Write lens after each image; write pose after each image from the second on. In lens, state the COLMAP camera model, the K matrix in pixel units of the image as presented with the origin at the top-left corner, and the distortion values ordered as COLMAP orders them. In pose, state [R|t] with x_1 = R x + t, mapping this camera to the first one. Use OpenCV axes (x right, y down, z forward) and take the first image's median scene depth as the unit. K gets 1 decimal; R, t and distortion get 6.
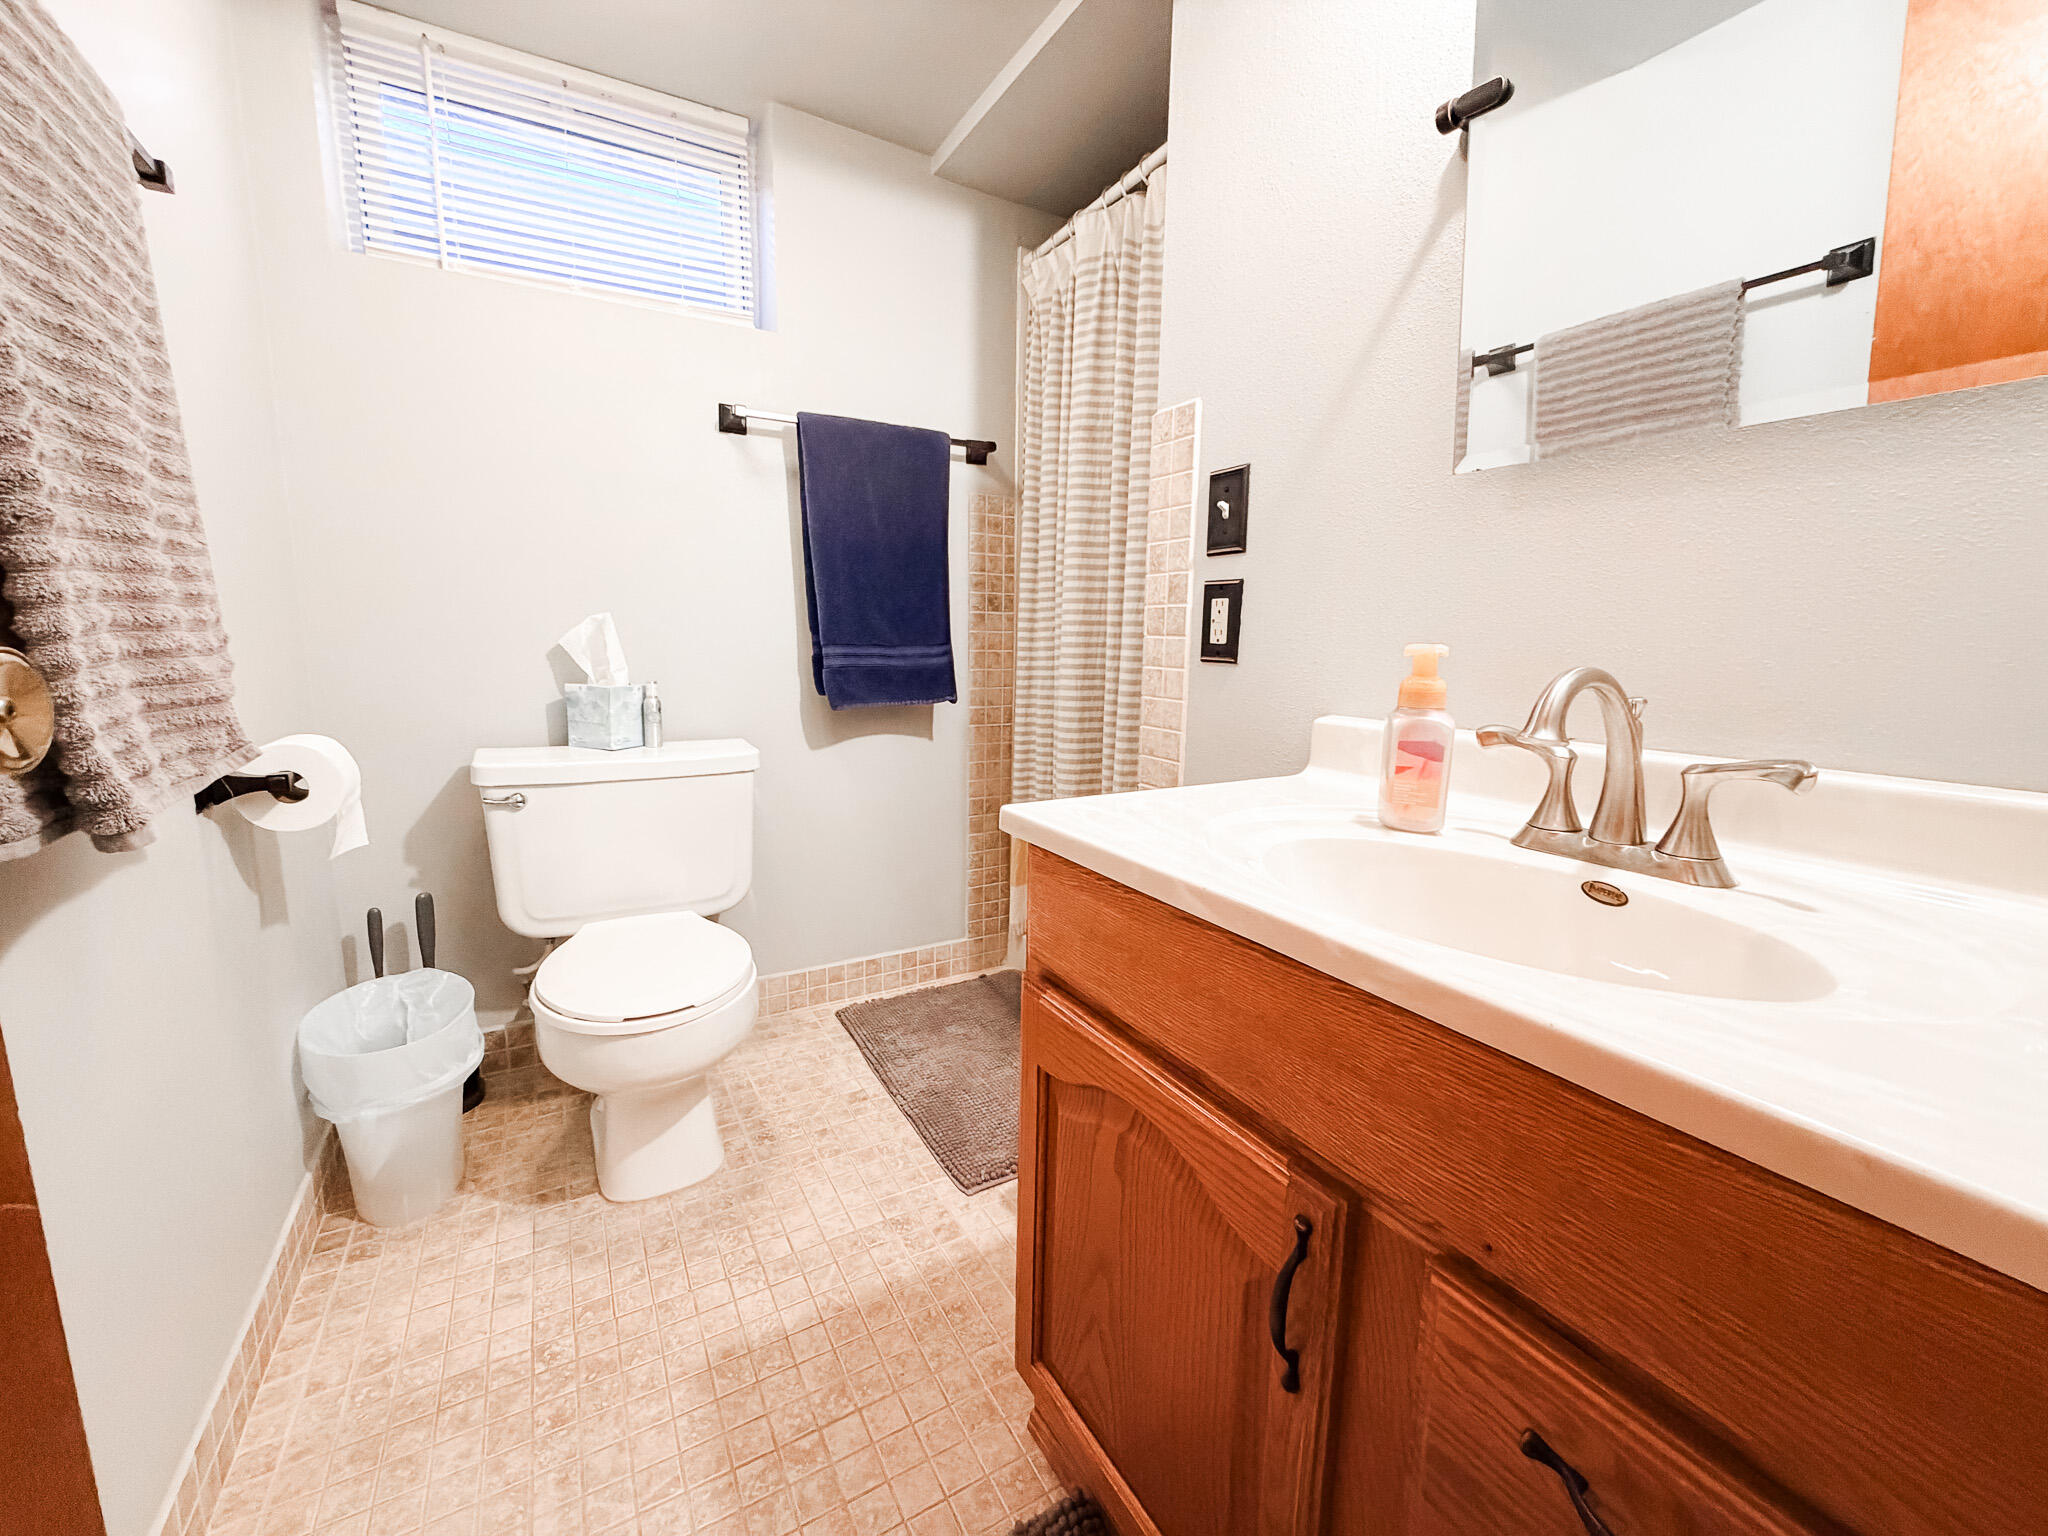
lens RADIAL K [[818.2, 0, 1016.6], [0, 818.2, 766.4], [0, 0, 1]] dist [0.000548, -0.000032]
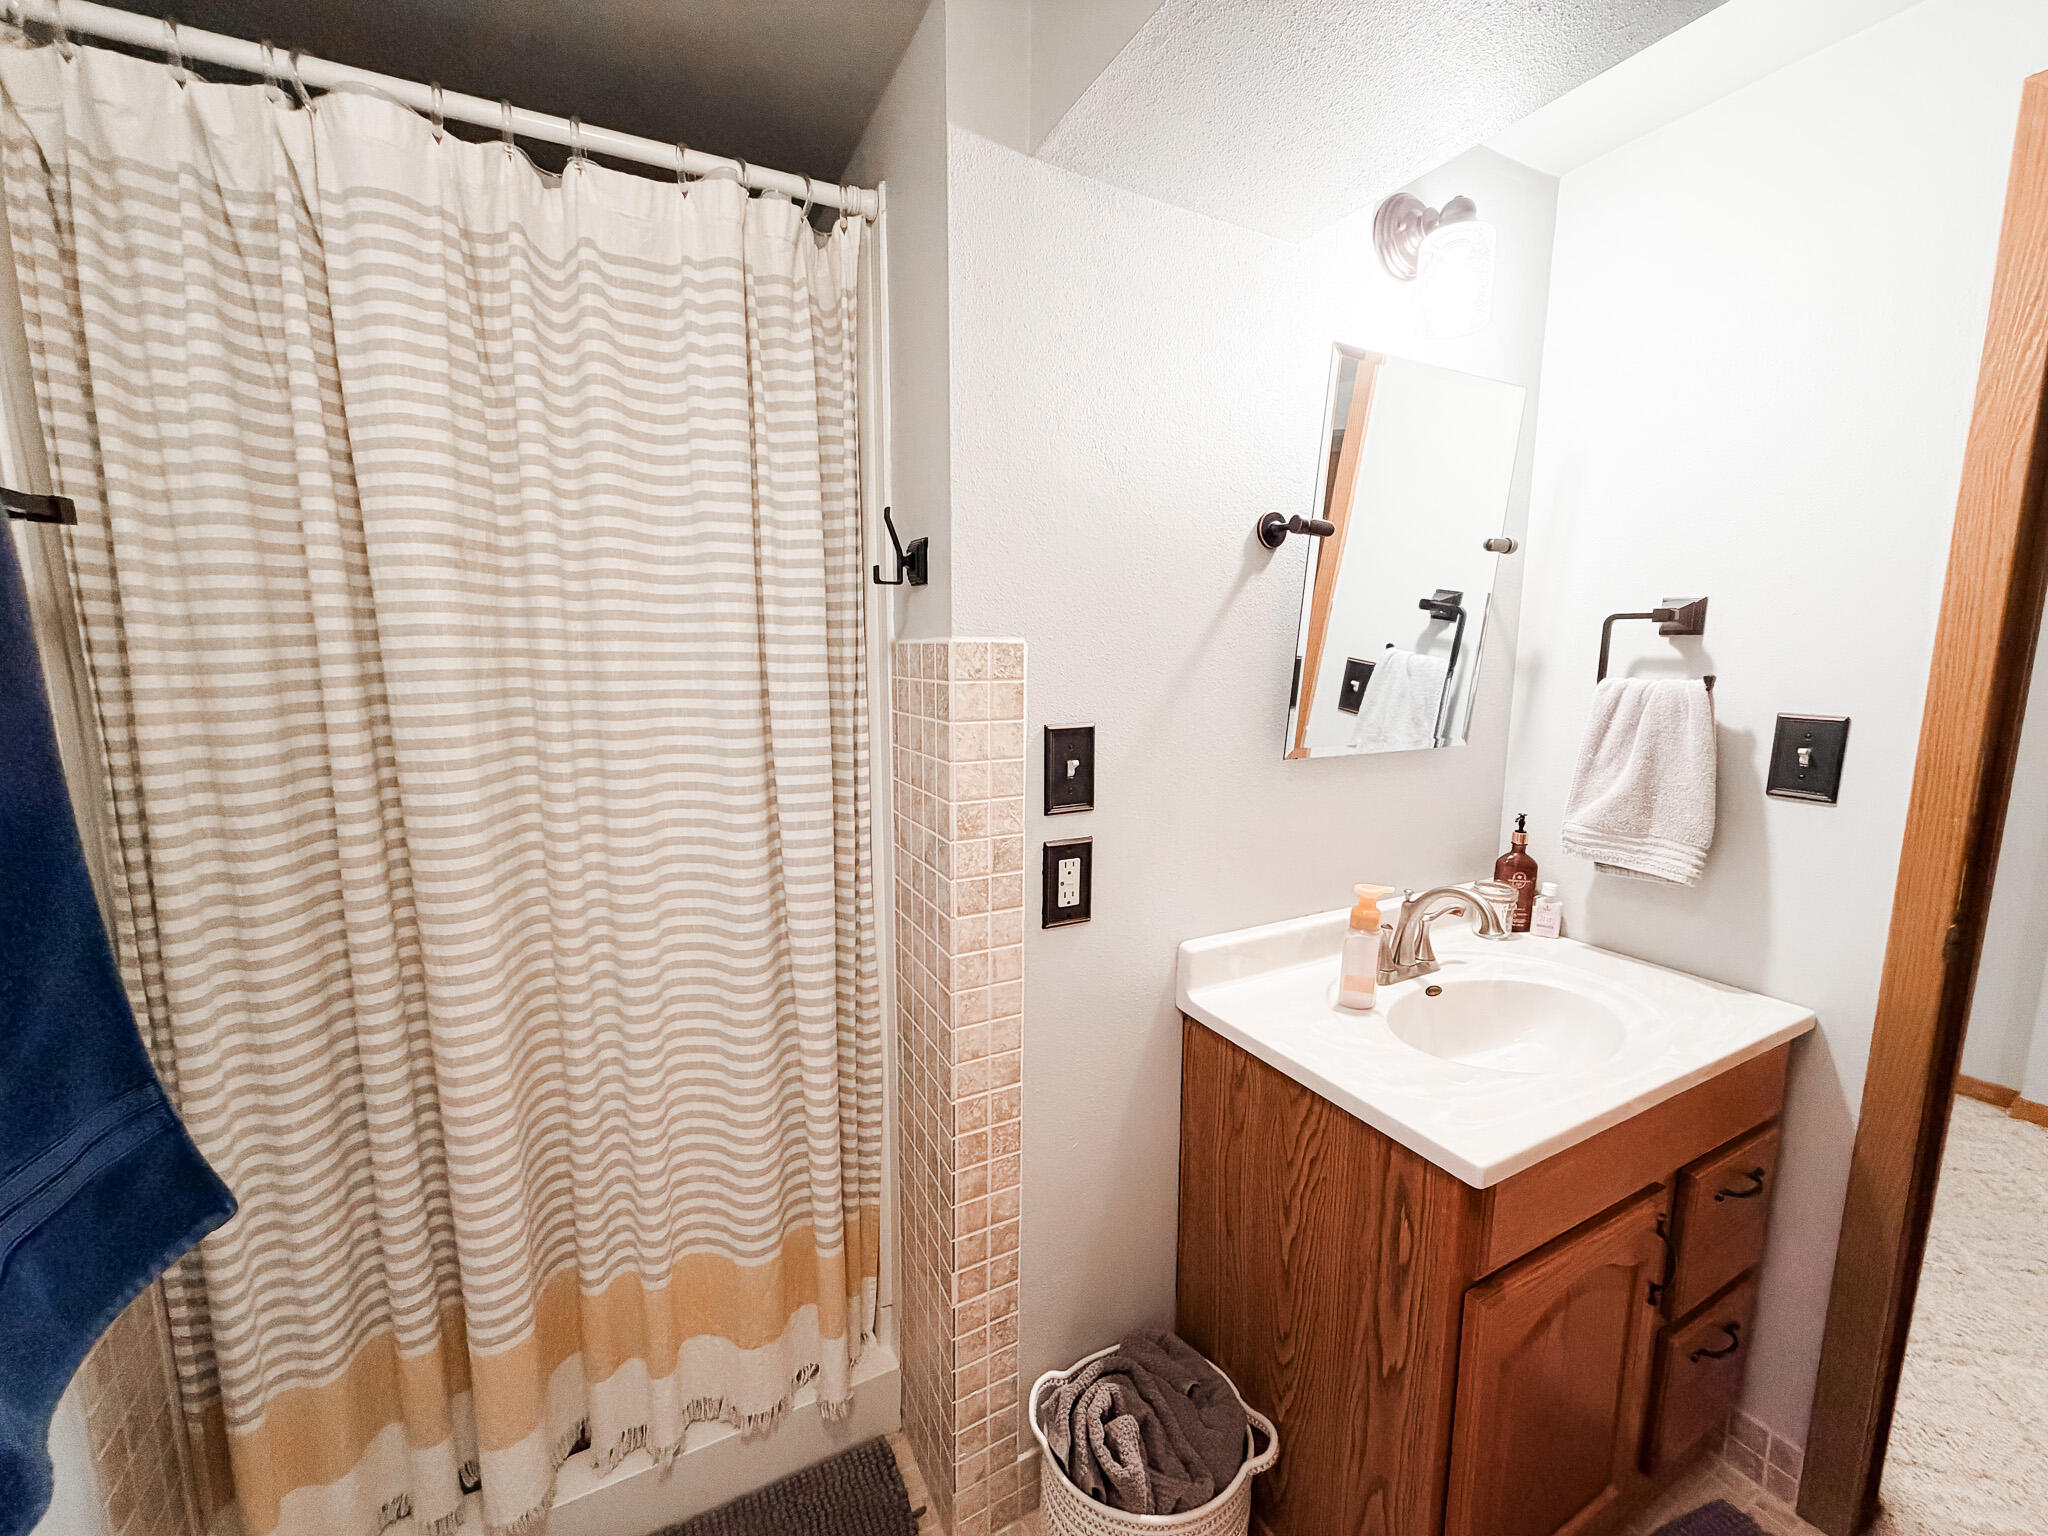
lens RADIAL K [[818.2, 0, 1020.6], [0, 818.2, 777.7], [0, 0, 1]] dist [0.000548, -0.000032]
pose [[0.034526, -0.158155, 0.986810, -0.645092], [0.164180, 0.974882, 0.150499, -0.440989], [-0.985826, 0.156819, 0.059625, 0.981241]]
